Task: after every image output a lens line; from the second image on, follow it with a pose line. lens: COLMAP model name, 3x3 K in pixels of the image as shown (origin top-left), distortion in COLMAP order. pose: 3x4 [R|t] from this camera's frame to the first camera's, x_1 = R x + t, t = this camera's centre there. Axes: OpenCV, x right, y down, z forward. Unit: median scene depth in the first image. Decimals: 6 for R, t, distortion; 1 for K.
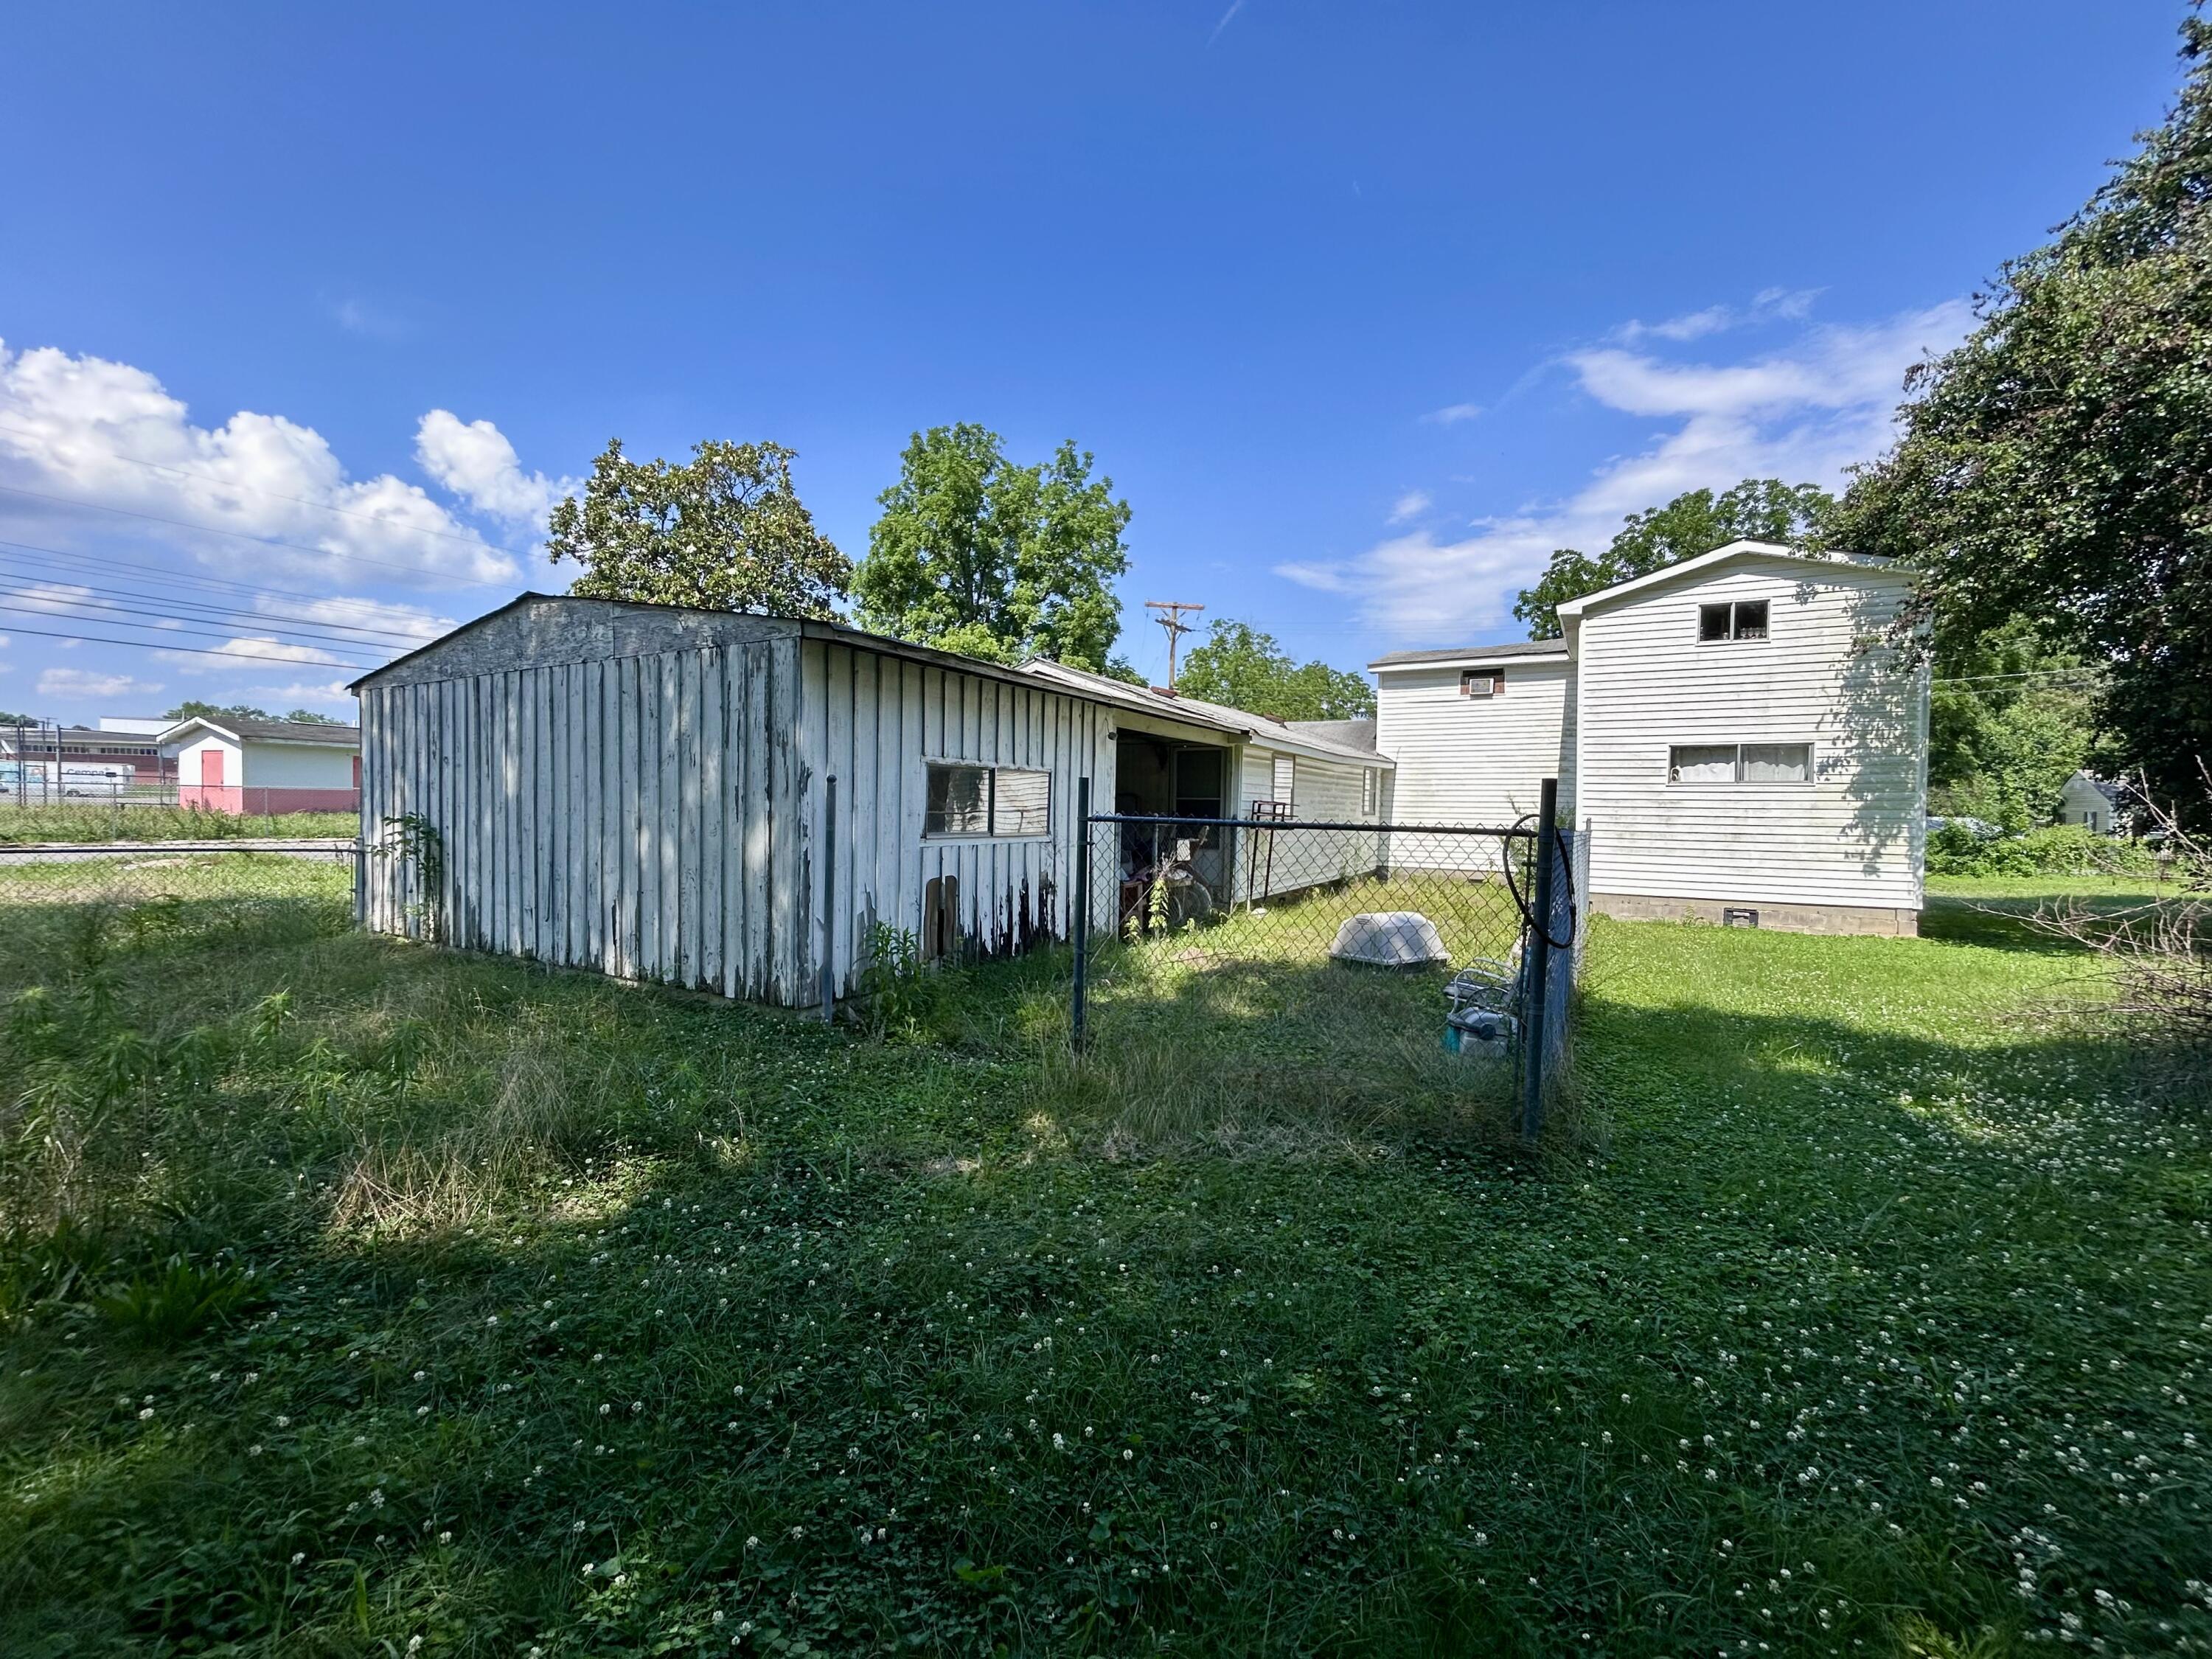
lens RADIAL K [[897.4, 0, 1099.9], [0, 897.4, 832.1], [0, 0, 1]] dist [0.002517, -0.000442]
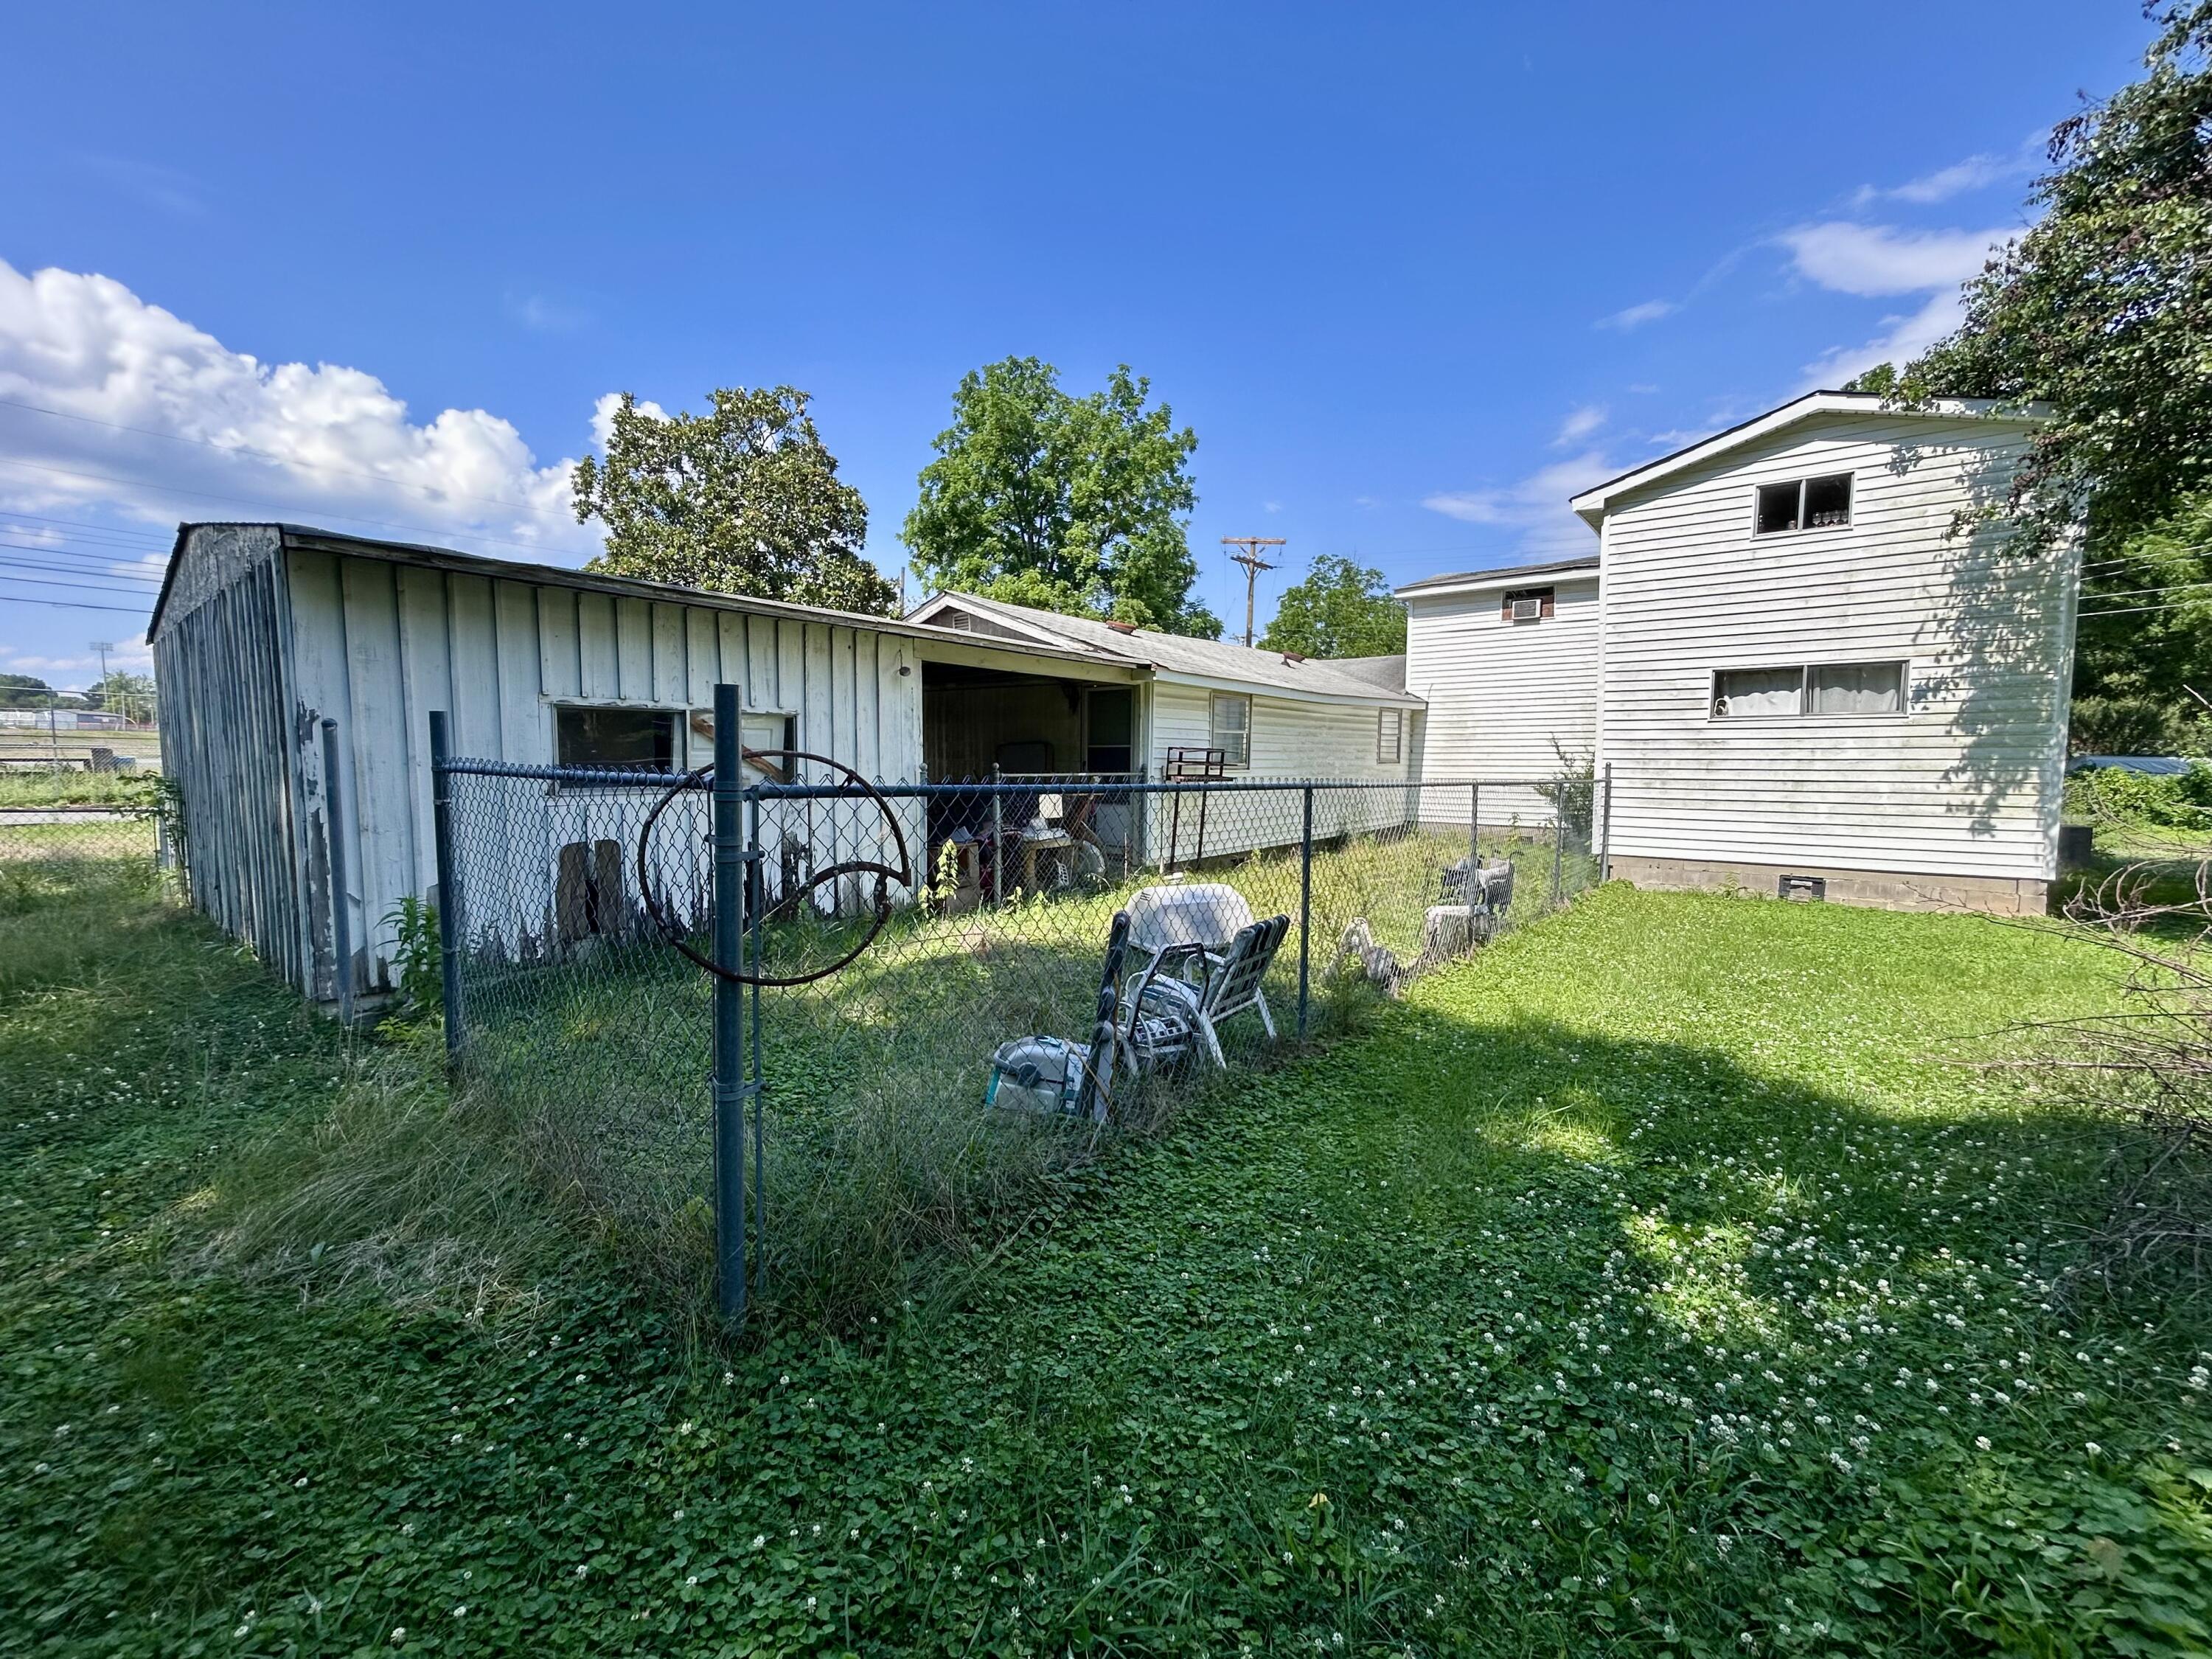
lens RADIAL K [[888.0, 0, 1106.0], [0, 888.0, 829.5], [0, 0, 1]] dist [0.019271, -0.007226]
pose [[0.988050, 0.000293, -0.154132, 0.230732], [0.007623, 0.998681, 0.050766, -0.000165], [0.153944, -0.051335, 0.986745, 0.133347]]
